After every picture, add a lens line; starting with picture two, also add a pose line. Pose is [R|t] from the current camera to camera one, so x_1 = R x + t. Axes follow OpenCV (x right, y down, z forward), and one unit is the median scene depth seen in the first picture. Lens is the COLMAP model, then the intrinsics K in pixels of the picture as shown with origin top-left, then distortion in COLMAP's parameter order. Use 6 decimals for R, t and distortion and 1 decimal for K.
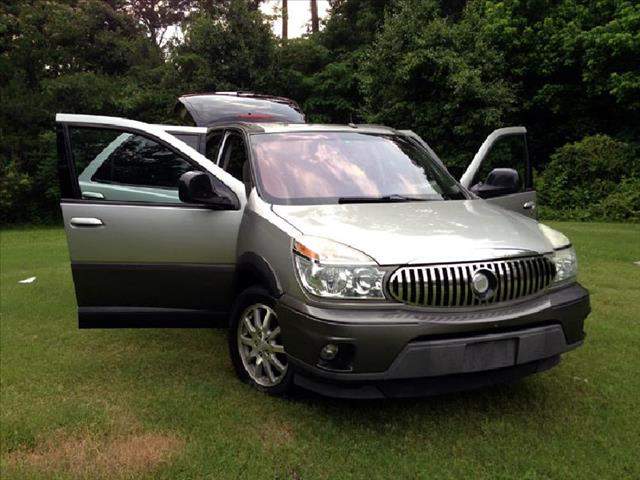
lens RADIAL K [[583.1, 0, 321.9], [0, 583.1, 240.7], [0, 0, 1]] dist [0.135415, -0.237554]
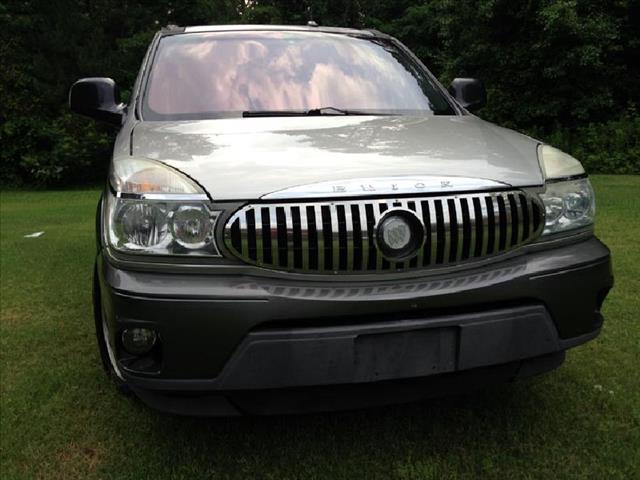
lens RADIAL K [[583.1, 0, 321.9], [0, 583.1, 240.7], [0, 0, 1]] dist [0.135415, -0.237554]
pose [[0.986864, 0.013655, -0.160976, 0.289335], [-0.003479, 0.997987, 0.063328, 0.042022], [0.161517, -0.061936, 0.984924, 0.404772]]
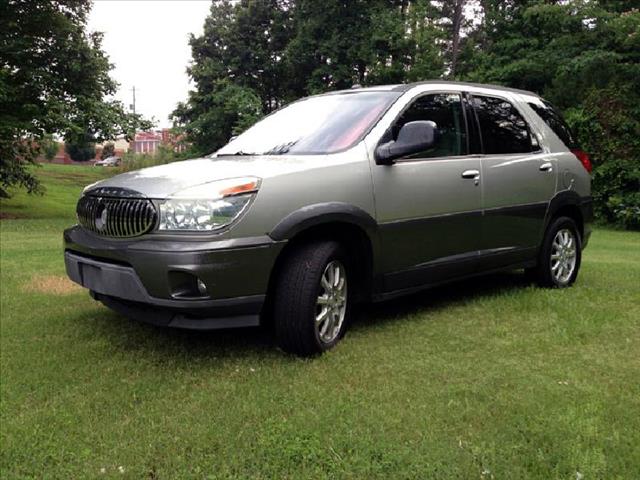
lens RADIAL K [[583.1, 0, 321.9], [0, 583.1, 240.7], [0, 0, 1]] dist [0.135415, -0.237554]
pose [[0.350111, 0.101214, -0.931224, 1.486365], [-0.118262, 0.990966, 0.063244, -0.004408], [0.929213, 0.087986, 0.358918, 0.979851]]
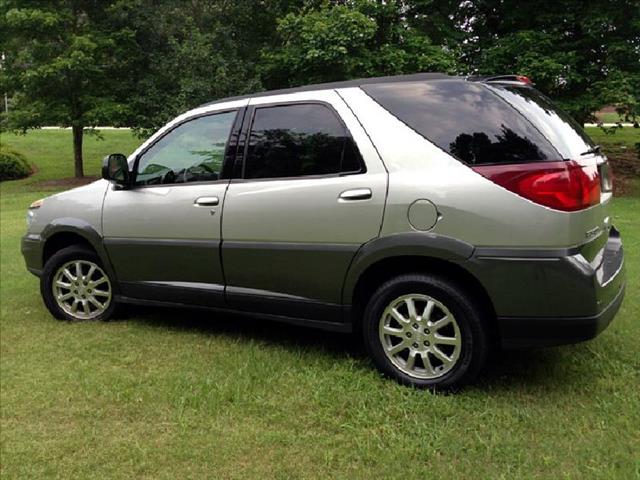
lens RADIAL K [[583.1, 0, 321.9], [0, 583.1, 240.7], [0, 0, 1]] dist [0.135415, -0.237554]
pose [[-0.796386, 0.118172, -0.593131, 0.852414], [-0.045150, 0.966371, 0.253157, -0.380302], [0.603101, 0.228390, -0.764269, 3.012128]]
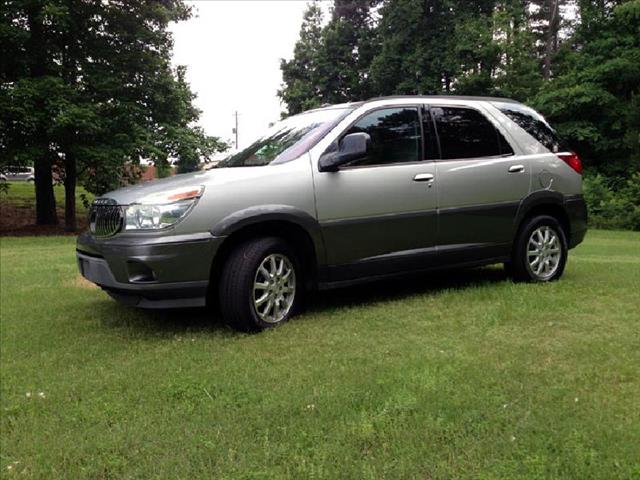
lens RADIAL K [[583.1, 0, 321.9], [0, 583.1, 240.7], [0, 0, 1]] dist [0.135415, -0.237554]
pose [[0.182193, 0.072406, -0.980593, 1.787973], [-0.088340, 0.994457, 0.057016, -0.013351], [0.979286, 0.076237, 0.187580, 1.263652]]
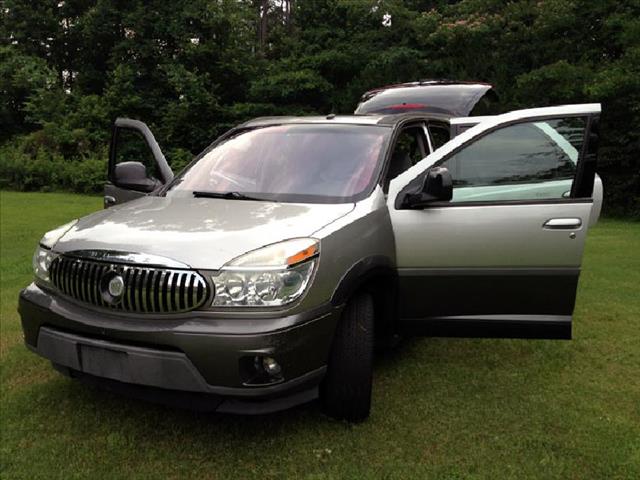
lens RADIAL K [[583.1, 0, 321.9], [0, 583.1, 240.7], [0, 0, 1]] dist [0.135415, -0.237554]
pose [[0.642019, 0.114219, -0.758133, 1.190273], [-0.101821, 0.992784, 0.063346, -0.095121], [0.759897, 0.036524, 0.649016, 0.630736]]
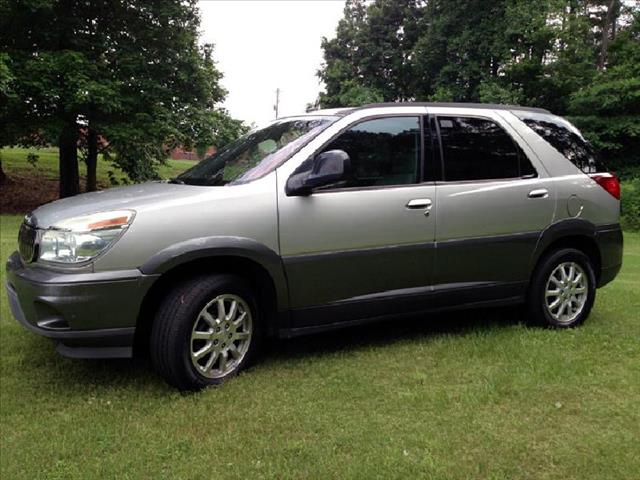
lens RADIAL K [[583.1, 0, 321.9], [0, 583.1, 240.7], [0, 0, 1]] dist [0.135415, -0.237554]
pose [[0.113937, 0.114843, -0.986828, 1.555726], [-0.138145, 0.985478, 0.098736, -0.135726], [0.983836, 0.125076, 0.128147, 1.442326]]
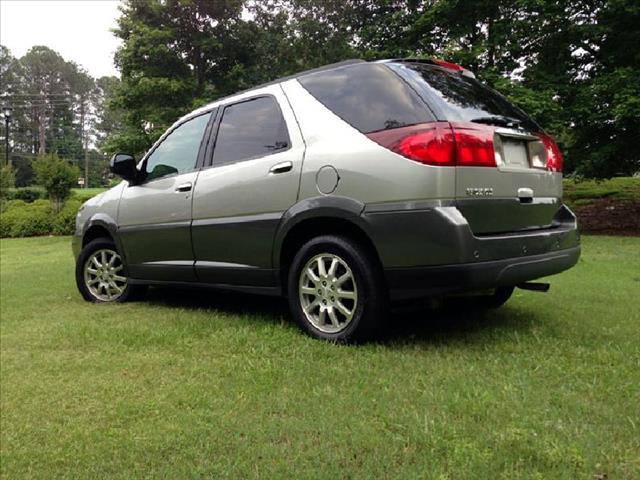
lens RADIAL K [[583.1, 0, 321.9], [0, 583.1, 240.7], [0, 0, 1]] dist [0.135415, -0.237554]
pose [[-0.914045, 0.048297, -0.402728, 0.555824], [-0.015282, 0.988080, 0.153179, -0.221846], [0.405325, 0.146167, -0.902412, 3.377513]]
